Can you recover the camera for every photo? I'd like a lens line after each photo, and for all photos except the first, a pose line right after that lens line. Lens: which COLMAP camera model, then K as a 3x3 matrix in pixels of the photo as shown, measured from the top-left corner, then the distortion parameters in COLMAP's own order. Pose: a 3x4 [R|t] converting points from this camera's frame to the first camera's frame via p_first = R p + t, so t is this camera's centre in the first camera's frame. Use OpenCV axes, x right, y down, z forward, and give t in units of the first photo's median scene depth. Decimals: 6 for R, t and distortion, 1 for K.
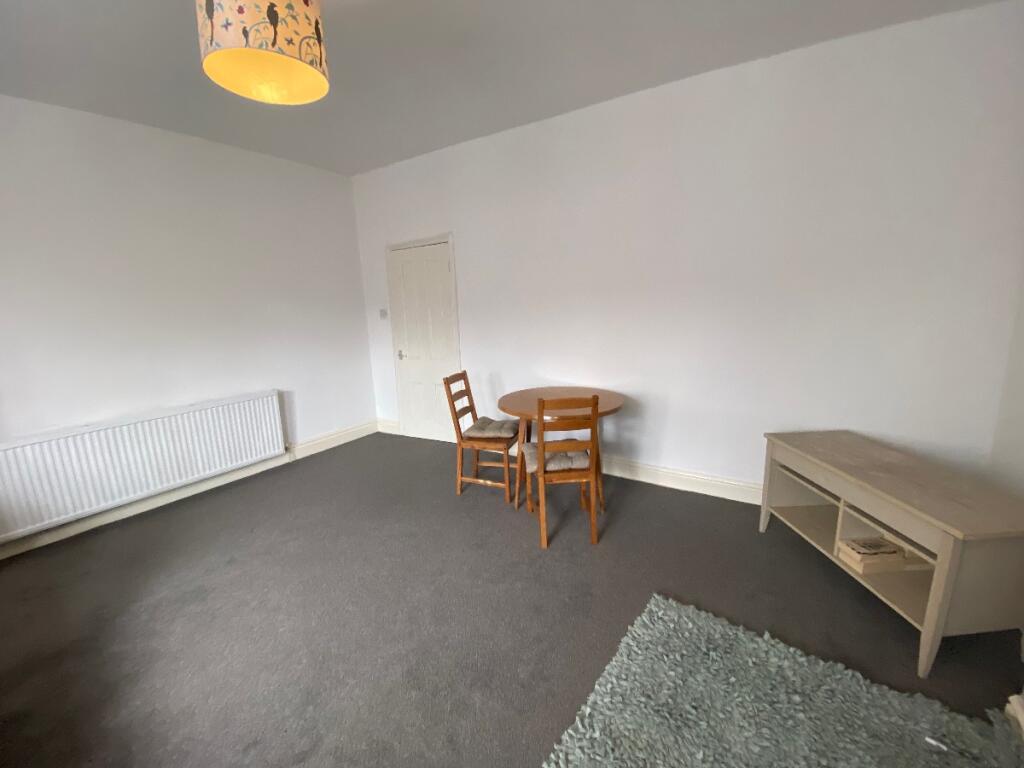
lens RADIAL K [[412.5, 0, 512.0], [0, 412.5, 384.0], [0, 0, 1]] dist [0.014415, -0.017377]
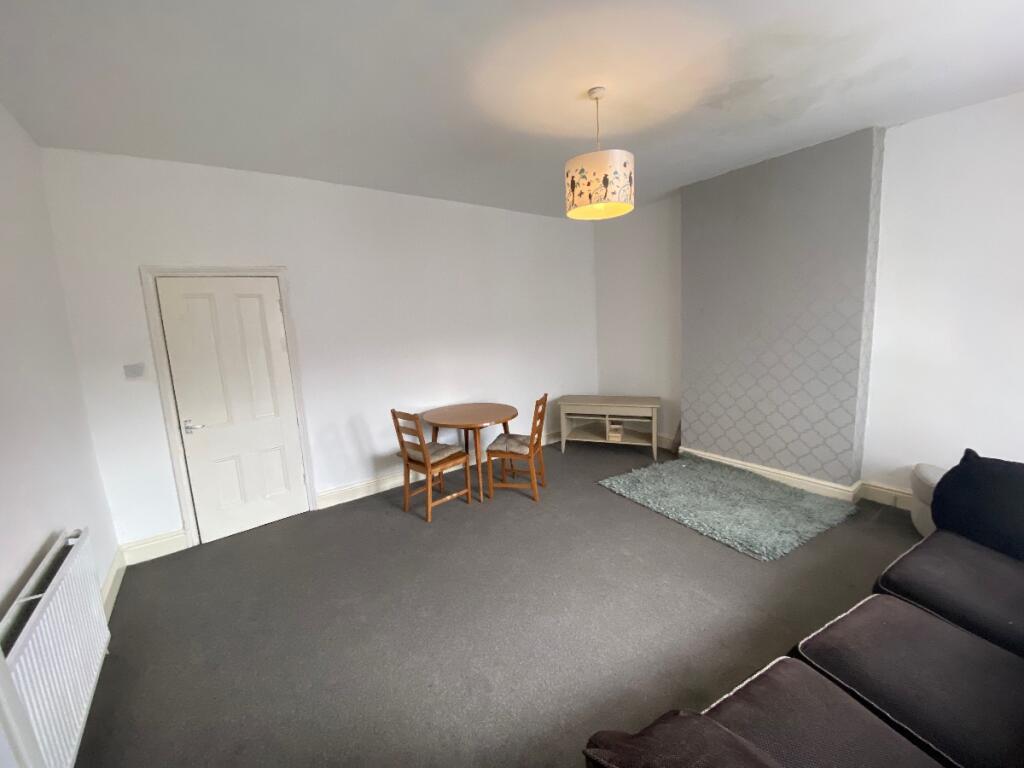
lens RADIAL K [[412.5, 0, 512.0], [0, 412.5, 384.0], [0, 0, 1]] dist [0.014415, -0.017377]
pose [[0.381317, -0.142600, 0.913380, -1.073533], [0.212585, 0.975078, 0.063483, -0.109397], [-0.899669, 0.169963, 0.402129, 0.363605]]
